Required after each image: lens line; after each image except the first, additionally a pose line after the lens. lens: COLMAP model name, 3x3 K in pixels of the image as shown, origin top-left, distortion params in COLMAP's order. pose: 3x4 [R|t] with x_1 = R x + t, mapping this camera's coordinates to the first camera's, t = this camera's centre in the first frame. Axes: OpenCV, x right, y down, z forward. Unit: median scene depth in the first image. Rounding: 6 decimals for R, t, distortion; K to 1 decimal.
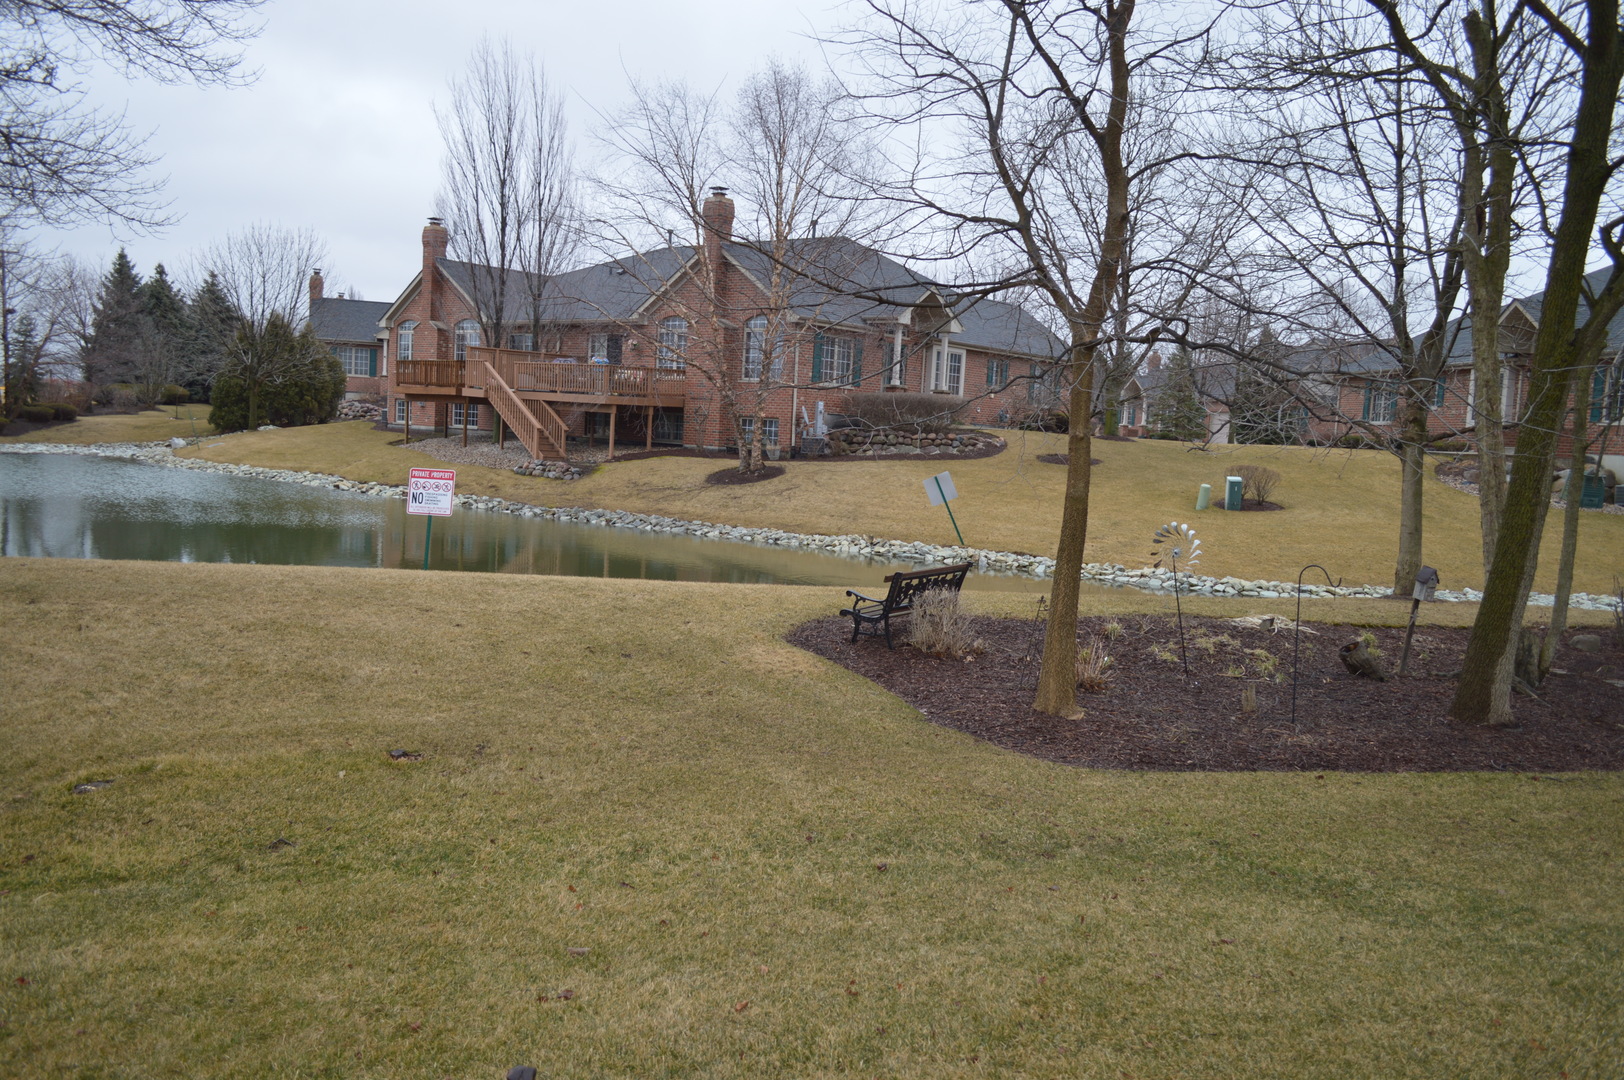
lens RADIAL K [[1290.0, 0, 812.0], [0, 1290.0, 540.0], [0, 0, 1]] dist [-0.006812, 0.000690]
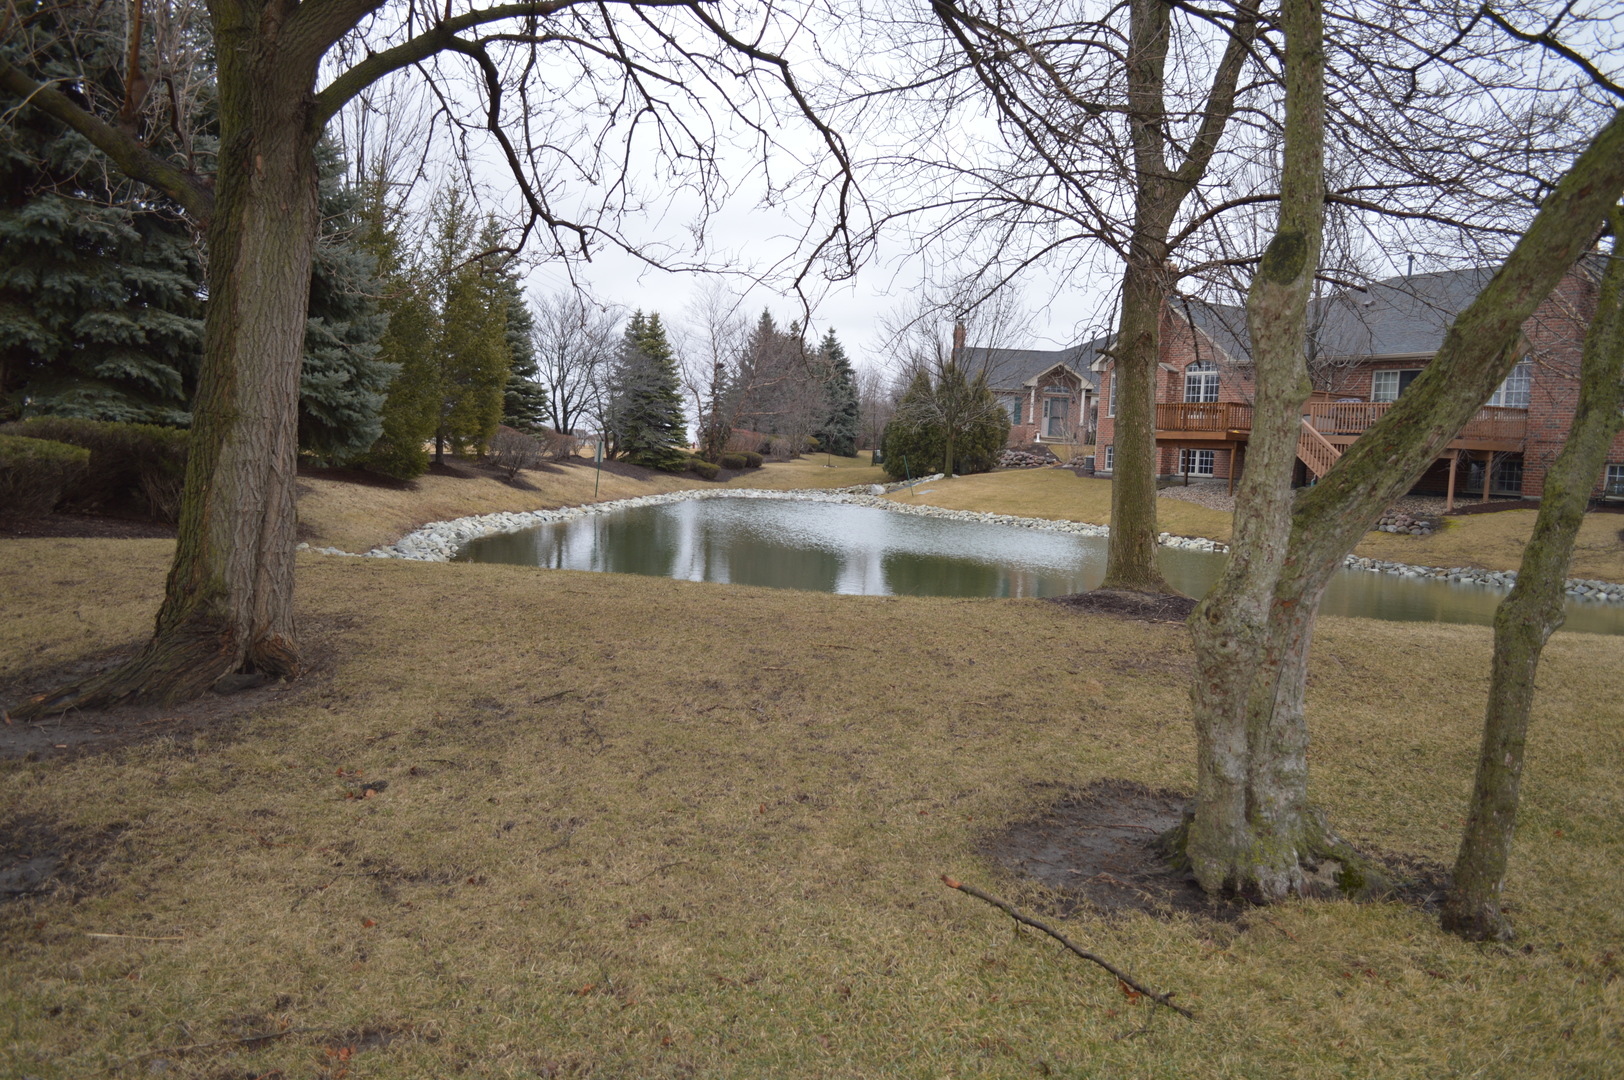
lens RADIAL K [[1290.0, 0, 812.0], [0, 1290.0, 540.0], [0, 0, 1]] dist [-0.006812, 0.000690]
pose [[0.938305, 0.021721, -0.345126, -0.179836], [-0.035606, 0.998789, -0.033943, 0.000469], [0.343970, 0.044138, 0.937943, 0.030118]]
